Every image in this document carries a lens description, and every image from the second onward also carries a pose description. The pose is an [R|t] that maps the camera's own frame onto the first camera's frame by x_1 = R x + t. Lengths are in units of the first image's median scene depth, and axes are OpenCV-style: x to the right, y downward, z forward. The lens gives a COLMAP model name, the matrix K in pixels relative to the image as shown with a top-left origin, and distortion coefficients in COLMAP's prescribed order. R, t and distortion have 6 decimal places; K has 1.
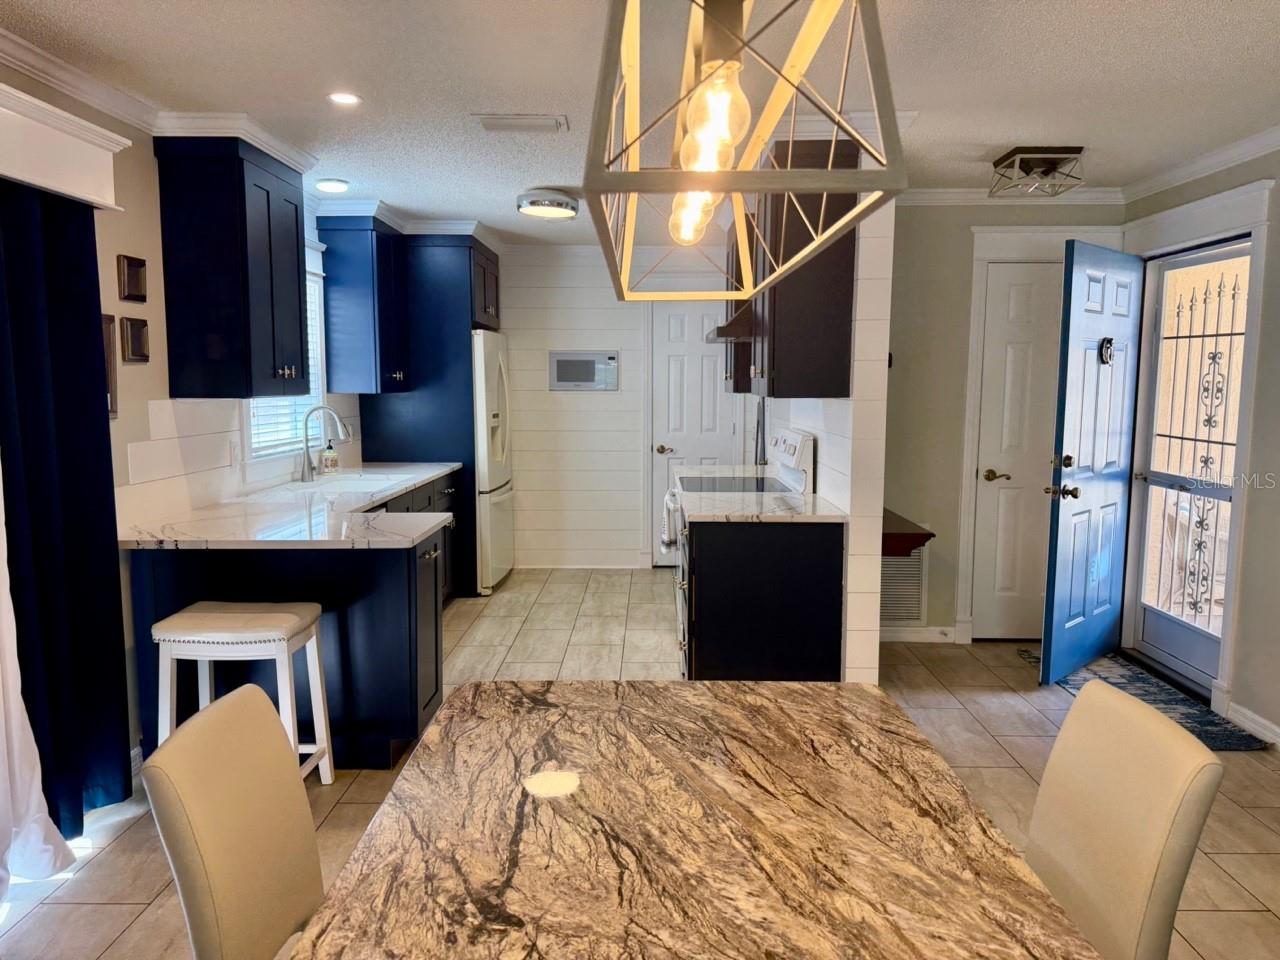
lens RADIAL K [[897.0, 0, 640.3], [0, 897.0, 480.4], [0, 0, 1]] dist [0.198056, -0.347928]
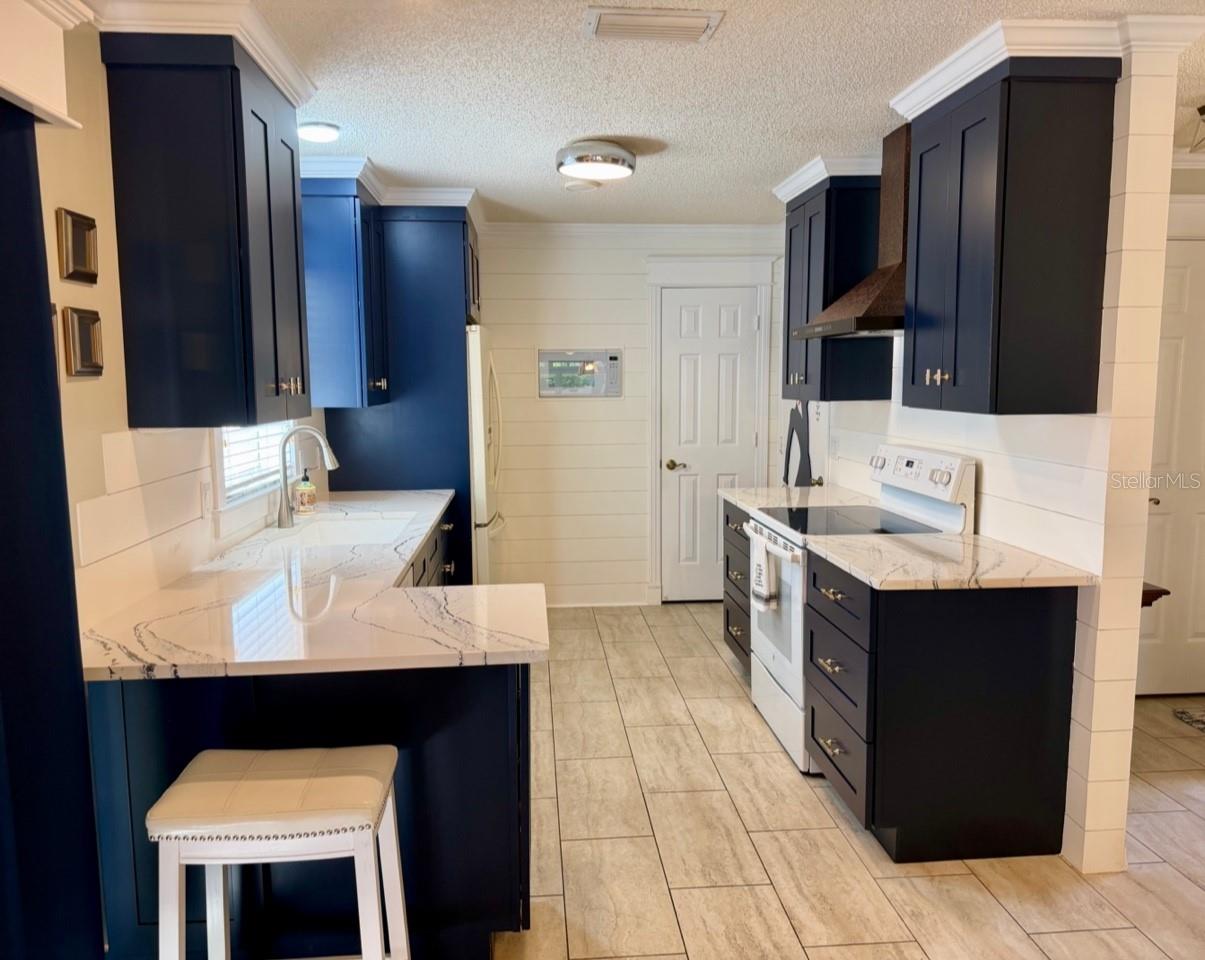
lens RADIAL K [[898.8, 0, 597.7], [0, 898.8, 481.6], [0, 0, 1]] dist [0.186023, -0.266846]
pose [[0.995993, -0.018452, 0.087505, -0.165047], [0.017910, 0.999815, 0.006979, -0.035276], [-0.087618, -0.005383, 0.996140, 0.213663]]
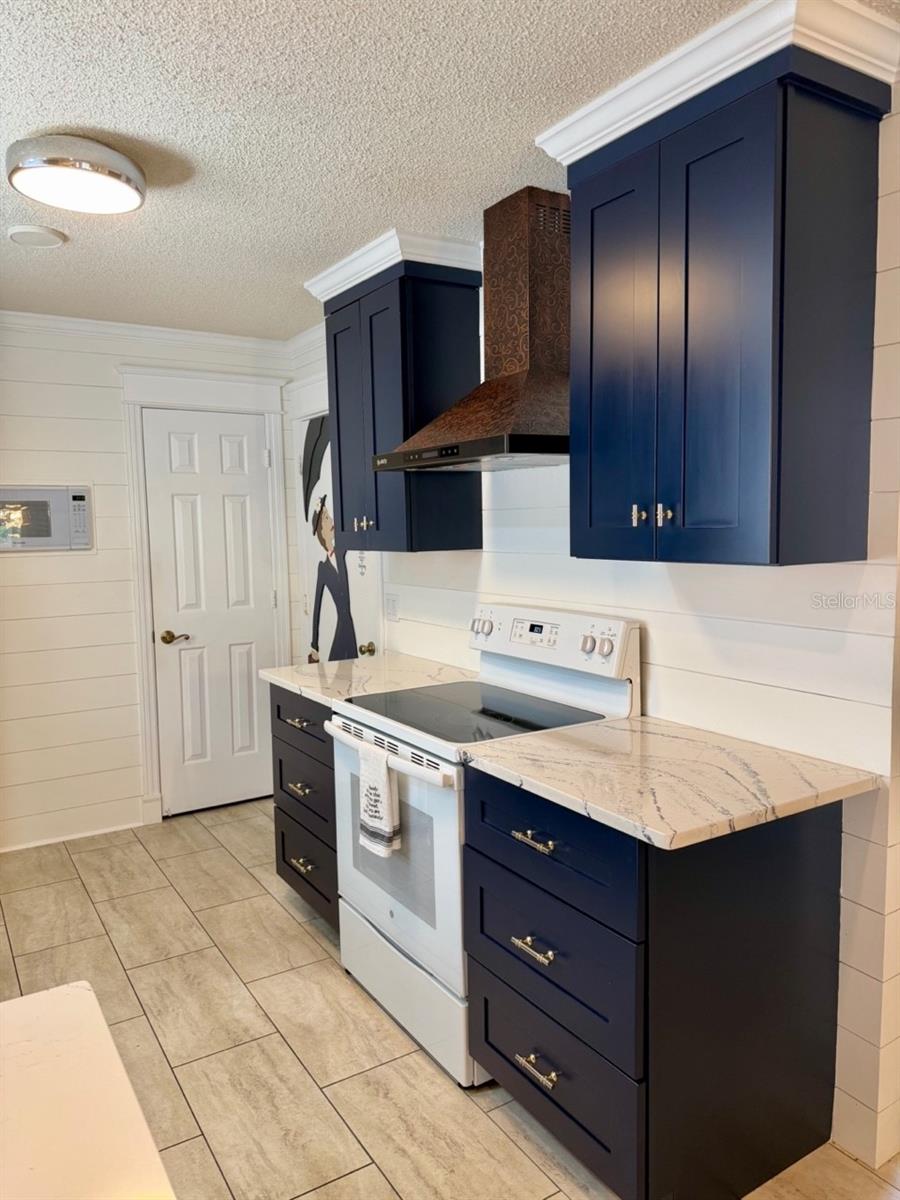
lens RADIAL K [[851.6, 0, 444.7], [0, 851.6, 603.4], [0, 0, 1]] dist [0.096100, -0.123622]
pose [[0.845298, -0.063777, 0.530474, -0.186142], [0.074958, 0.997187, 0.000444, -0.060451], [-0.529010, 0.039388, 0.847701, 0.495497]]
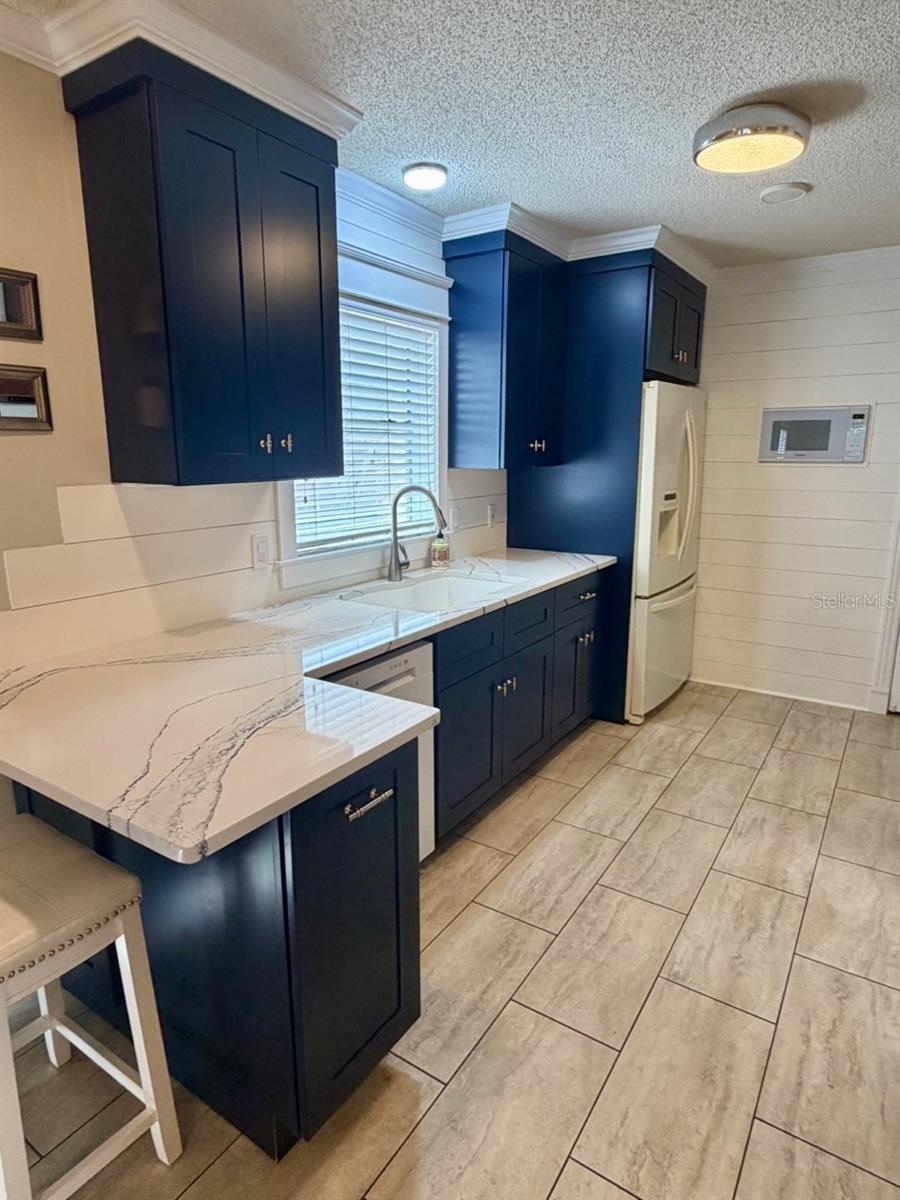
lens RADIAL K [[695.2, 0, 450.1], [0, 695.2, 599.7], [0, 0, 1]] dist [0.006666, 0.000672]
pose [[0.842360, 0.112660, -0.527008, 0.003462], [-0.055940, 0.990901, 0.122415, -0.057277], [0.536005, -0.073636, 0.840998, 0.485944]]
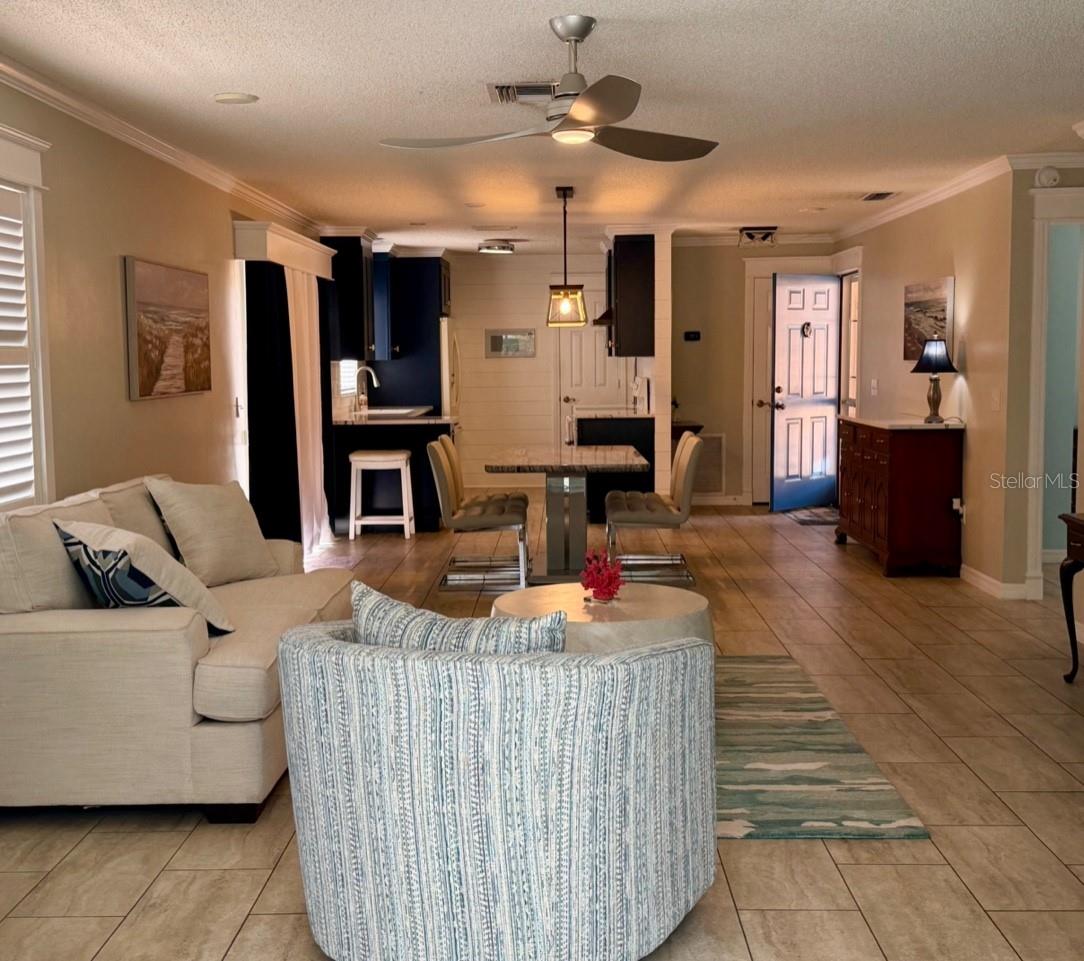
lens RADIAL K [[1345.3, 0, 542.0], [0, 1345.3, 480.5], [0, 0, 1]] dist [0.183134, 0.001270]
pose [[0.999908, -0.012429, -0.005379, -0.007037], [0.012338, 0.999787, -0.016574, 0.168577], [0.005584, 0.016506, 0.999848, -1.455496]]
